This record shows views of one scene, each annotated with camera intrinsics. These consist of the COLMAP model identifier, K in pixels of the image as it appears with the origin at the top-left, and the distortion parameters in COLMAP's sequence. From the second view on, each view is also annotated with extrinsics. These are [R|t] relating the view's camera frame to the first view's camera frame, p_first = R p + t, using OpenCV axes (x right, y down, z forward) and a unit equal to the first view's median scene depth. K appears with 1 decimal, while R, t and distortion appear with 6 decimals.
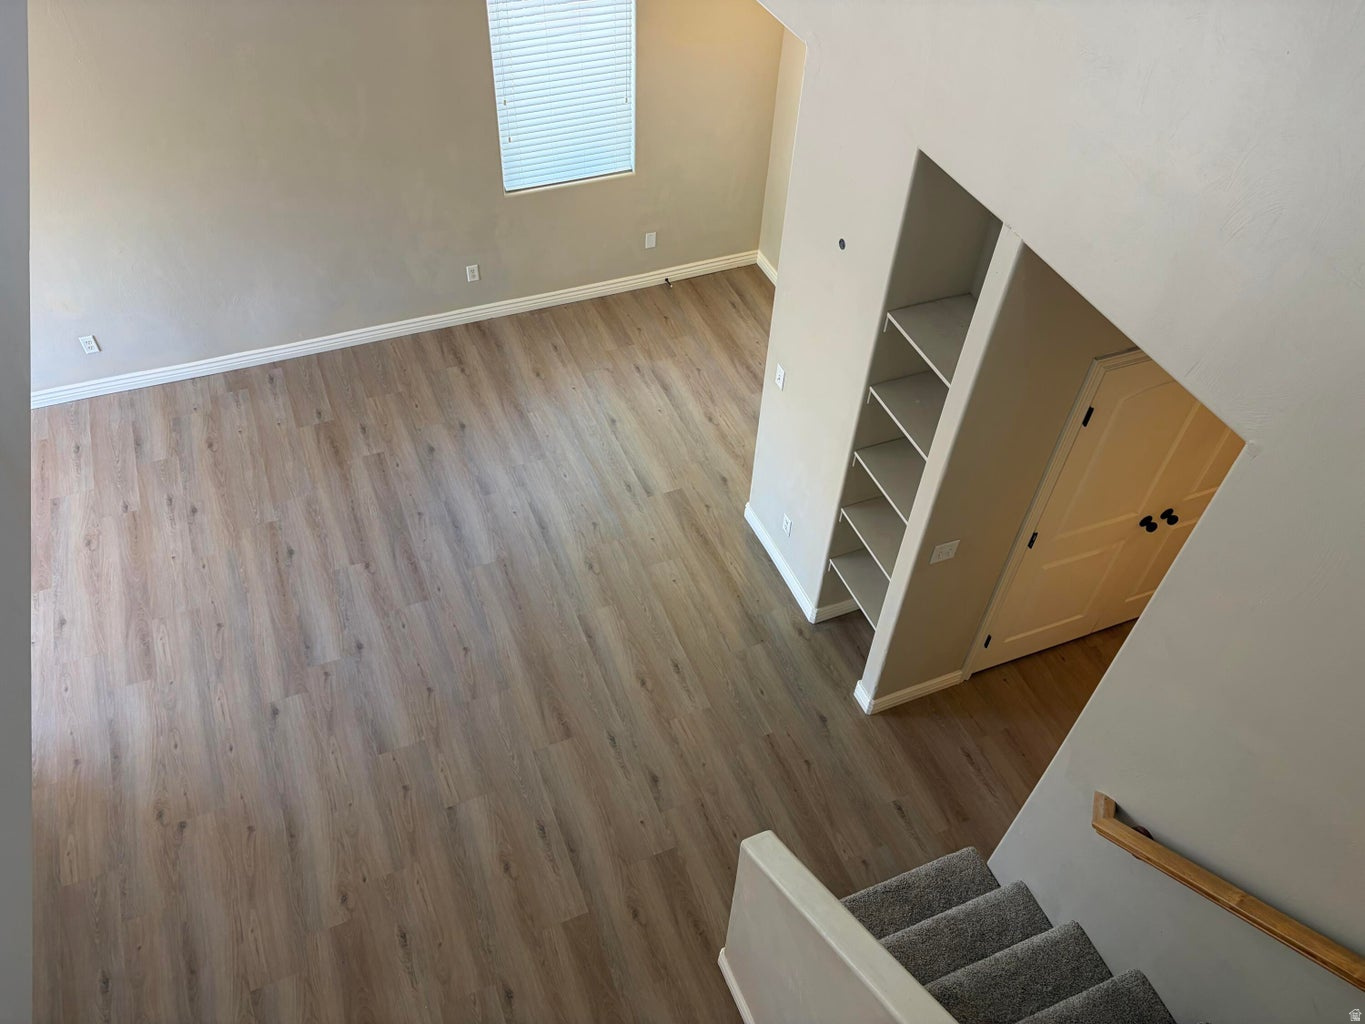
lens RADIAL K [[1033.4, 0, 683.6], [0, 1033.4, 520.6], [0, 0, 1]] dist [0.049641, -0.056570]
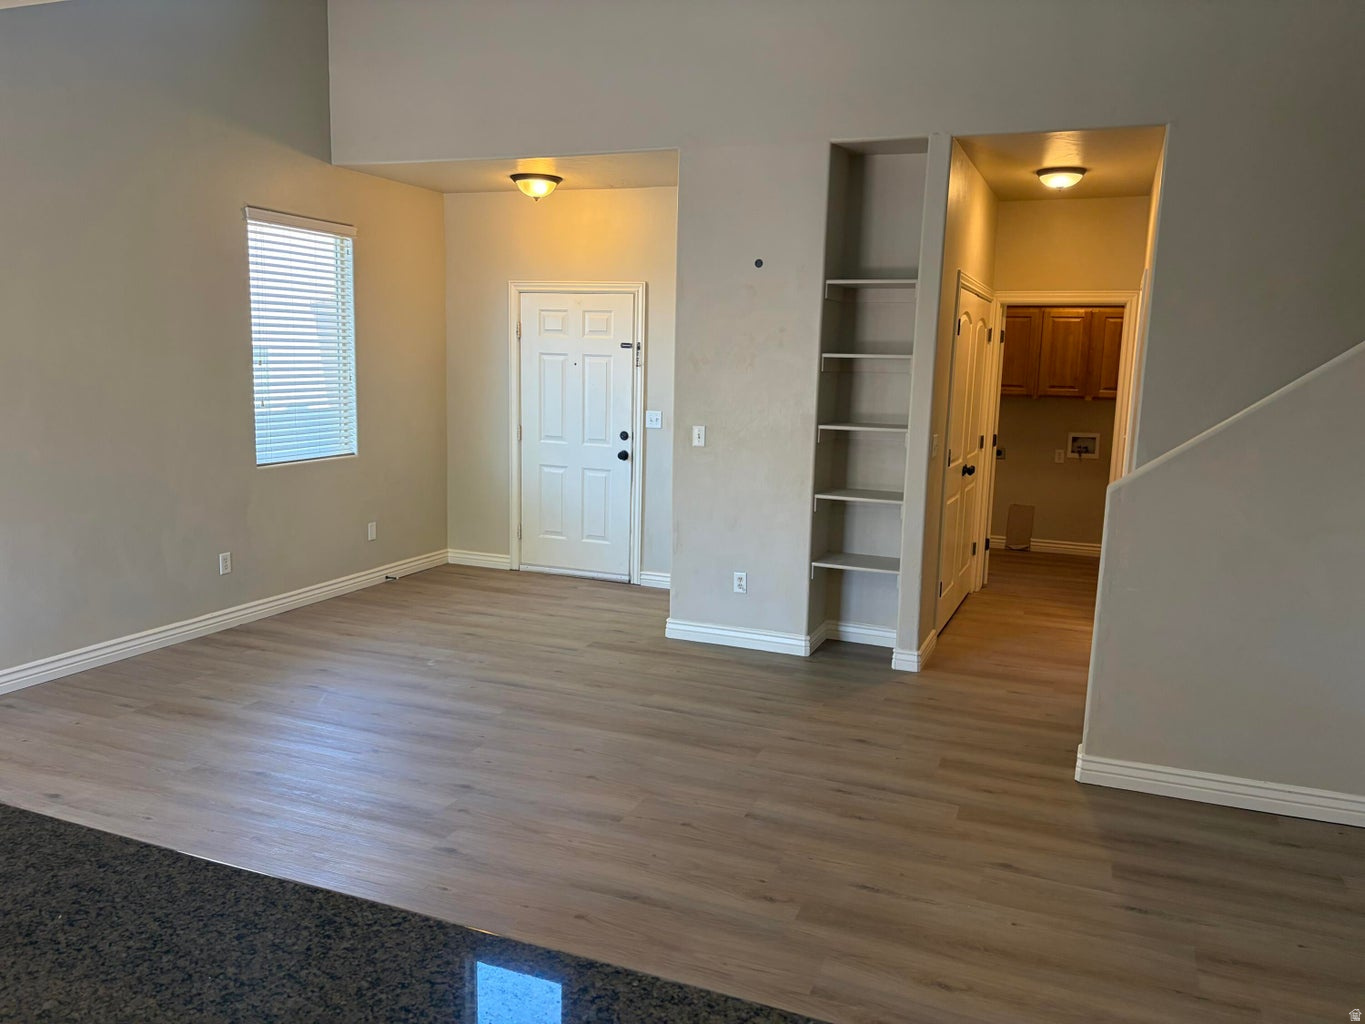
lens RADIAL K [[1033.4, 0, 683.6], [0, 1033.4, 520.6], [0, 0, 1]] dist [0.049641, -0.056570]
pose [[0.704222, -0.136340, 0.696765, -0.590461], [0.526953, 0.758068, -0.384257, 0.293049], [-0.475806, 0.637765, 0.605693, 0.313098]]
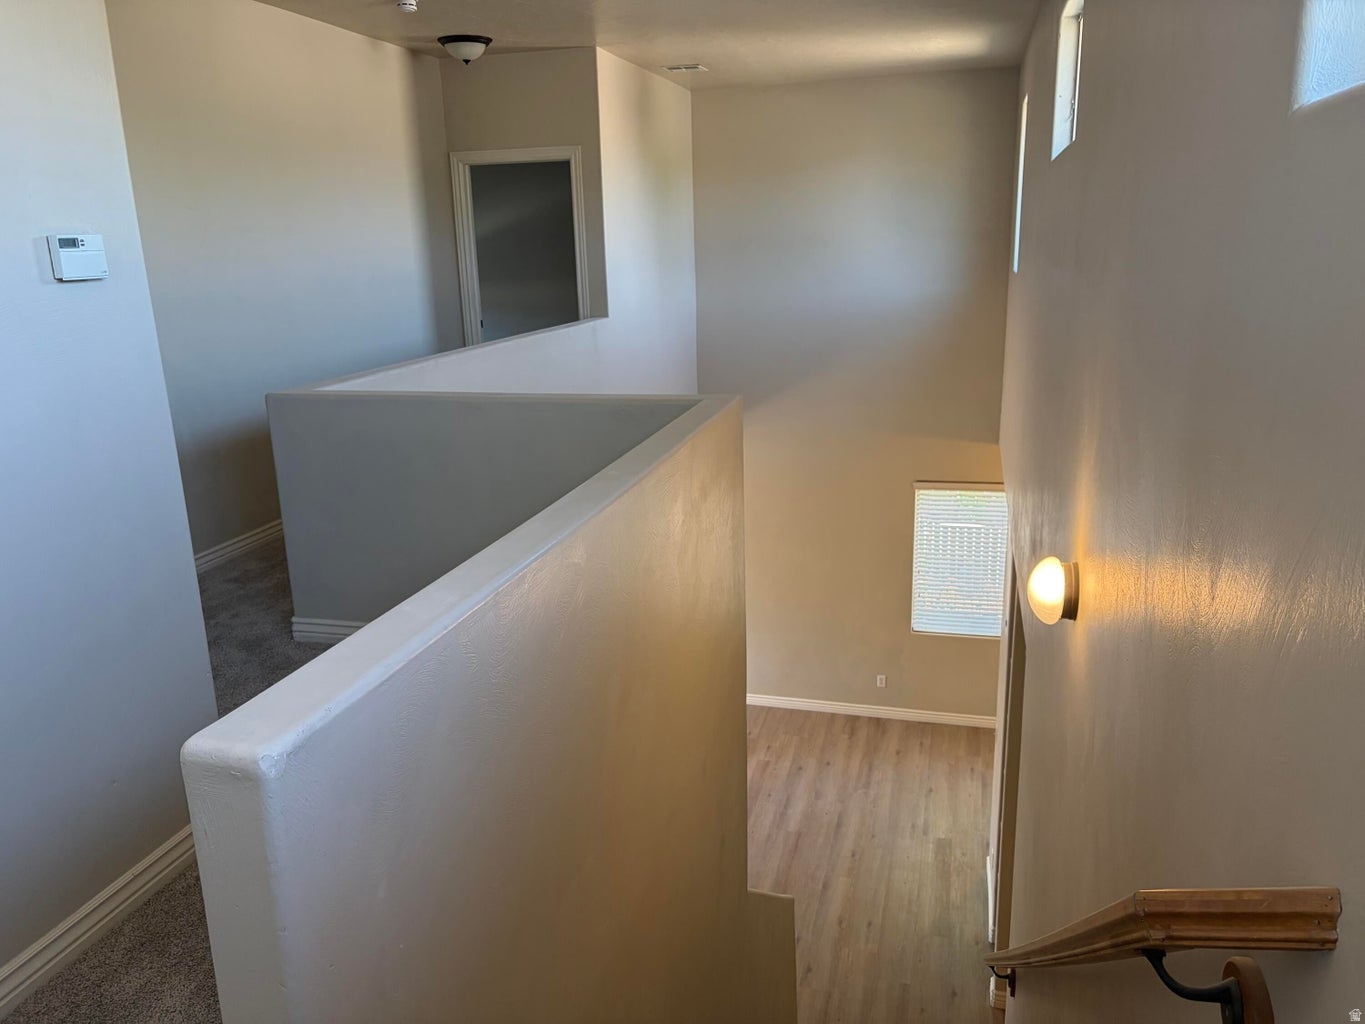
lens RADIAL K [[1033.4, 0, 683.6], [0, 1033.4, 520.6], [0, 0, 1]] dist [0.049641, -0.056570]
pose [[0.788505, 0.101597, -0.606579, 0.482520], [-0.412064, 0.819438, -0.398403, 0.298406], [0.456577, 0.564092, 0.687995, -0.274363]]
